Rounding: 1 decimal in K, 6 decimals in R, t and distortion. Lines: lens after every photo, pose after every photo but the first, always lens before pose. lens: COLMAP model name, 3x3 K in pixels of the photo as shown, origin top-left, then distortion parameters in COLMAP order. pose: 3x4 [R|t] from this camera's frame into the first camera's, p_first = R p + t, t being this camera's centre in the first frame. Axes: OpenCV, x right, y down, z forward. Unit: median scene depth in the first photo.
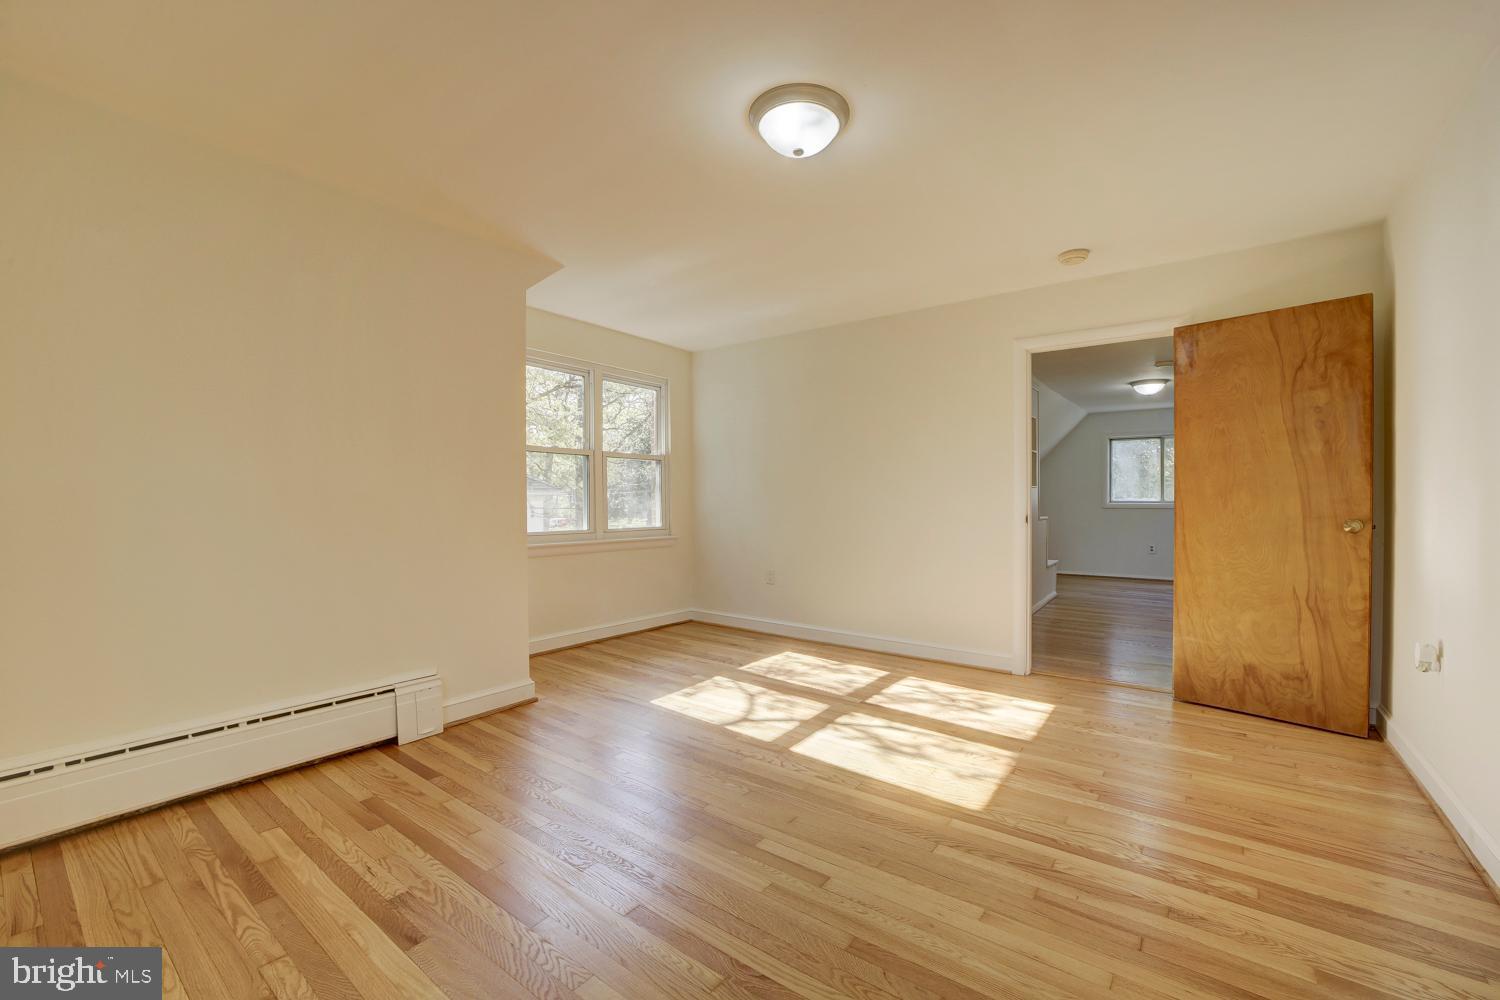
lens RADIAL K [[594.1, 0, 760.3], [0, 594.1, 501.7], [0, 0, 1]] dist [-0.030512, 0.000410]
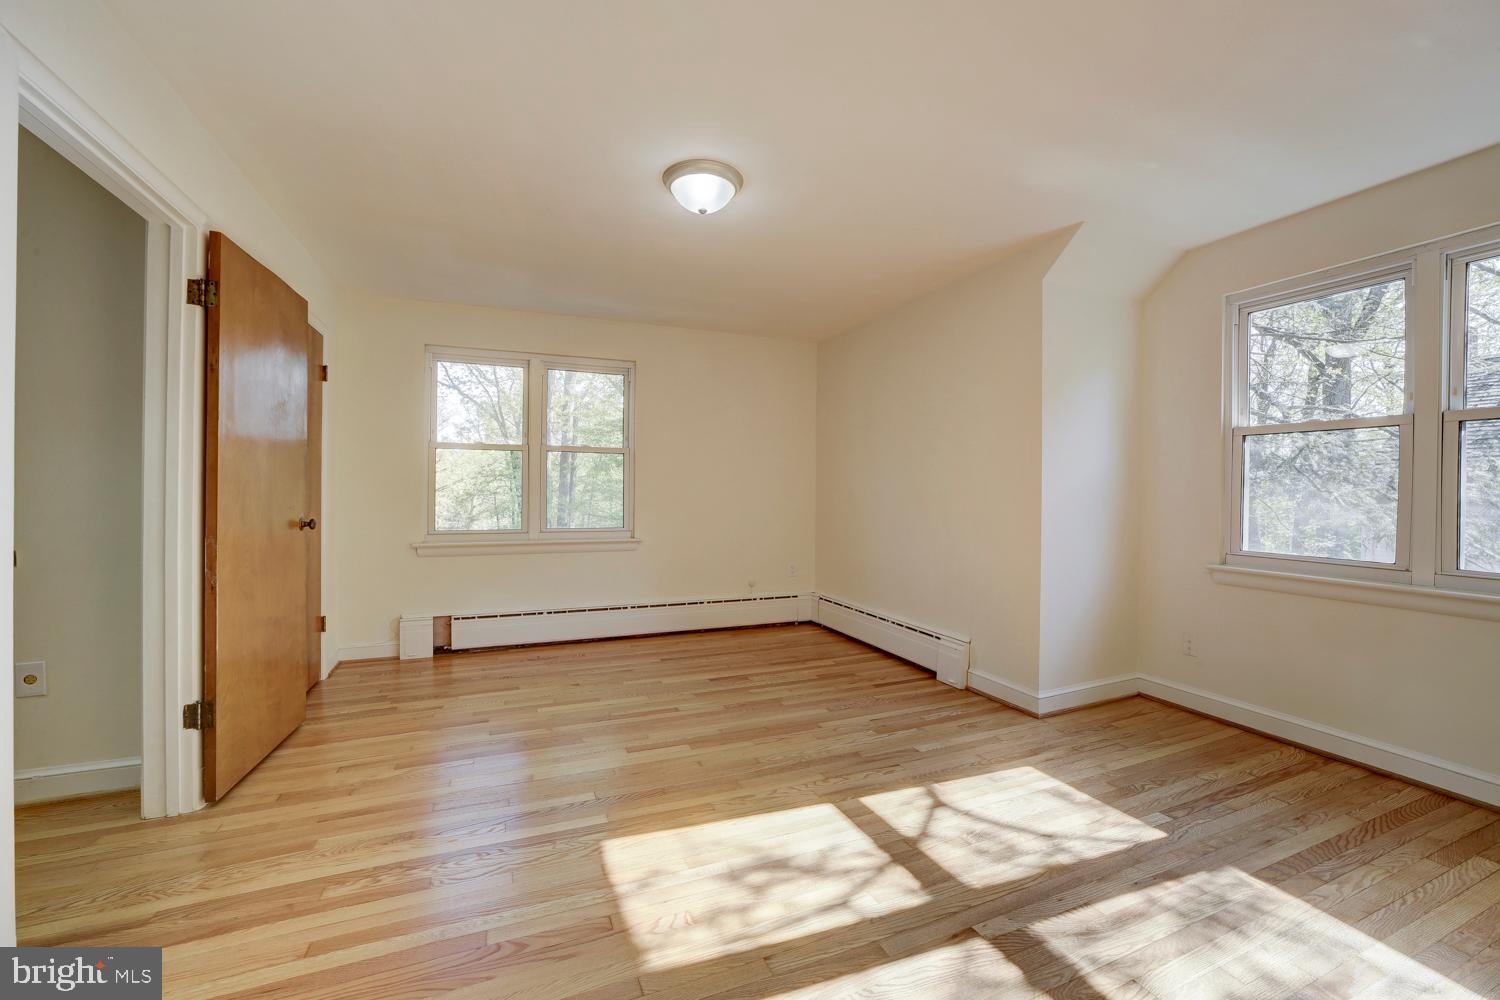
lens RADIAL K [[600.6, 0, 741.2], [0, 600.6, 506.2], [0, 0, 1]] dist [-0.000884, 0.000268]
pose [[-0.513635, 0.013393, -0.857904, 0.744028], [-0.008772, 0.999744, 0.020859, -0.020152], [0.857964, 0.018240, -0.513386, 1.165853]]
